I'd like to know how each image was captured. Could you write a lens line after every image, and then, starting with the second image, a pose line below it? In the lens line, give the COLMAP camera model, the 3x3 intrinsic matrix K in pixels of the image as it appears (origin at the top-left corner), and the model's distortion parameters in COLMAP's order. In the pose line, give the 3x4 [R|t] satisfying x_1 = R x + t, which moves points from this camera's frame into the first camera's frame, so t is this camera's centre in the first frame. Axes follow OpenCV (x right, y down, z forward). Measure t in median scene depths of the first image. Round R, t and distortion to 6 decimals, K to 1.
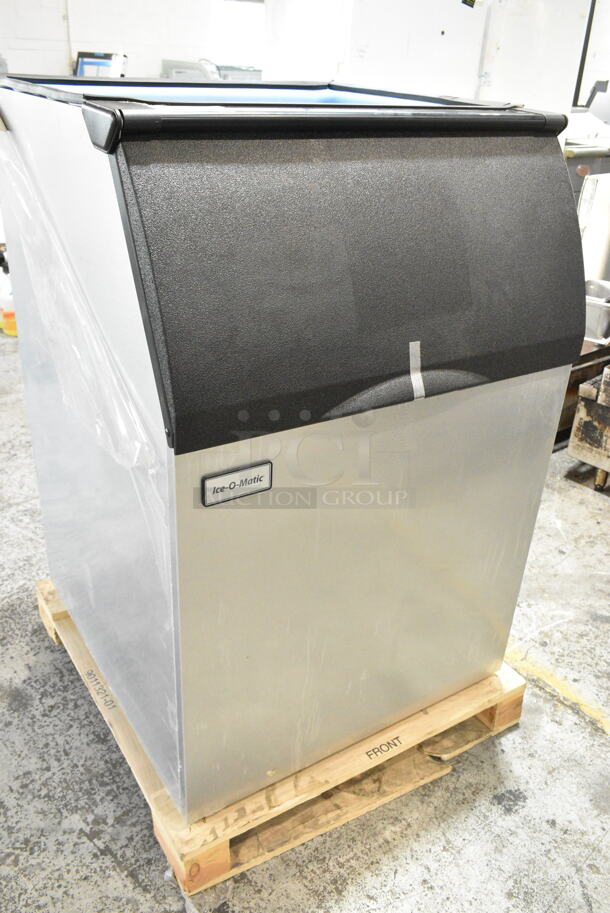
lens RADIAL K [[759.3, 0, 305.0], [0, 759.3, 456.5], [0, 0, 1]] dist [-0.013138, -0.006619]
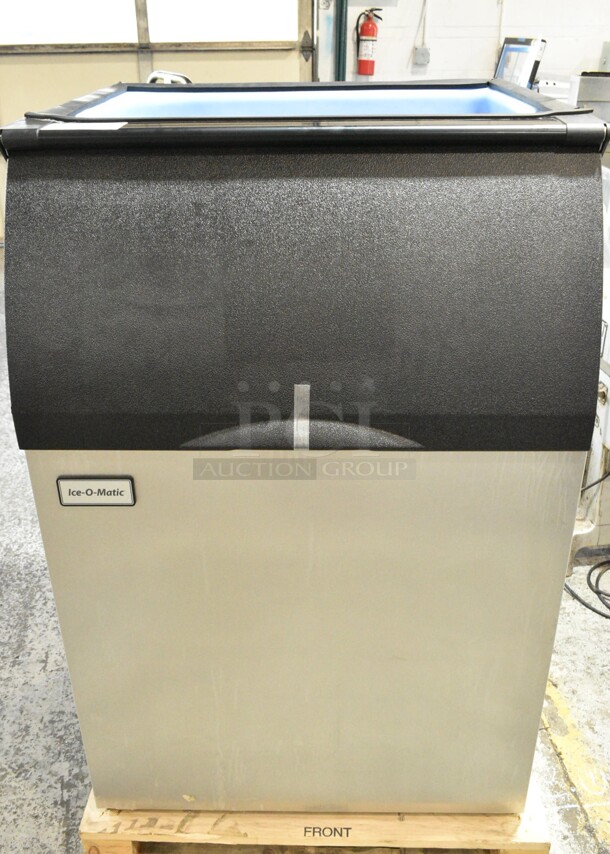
lens RADIAL K [[818.2, 0, 308.3], [0, 818.2, 465.5], [0, 0, 1]] dist [-0.012817, -0.006392]
pose [[0.829150, 0.214489, -0.516242, 0.532041], [-0.215258, 0.974757, 0.059262, -0.094139], [0.515921, 0.061988, 0.854390, 0.156420]]
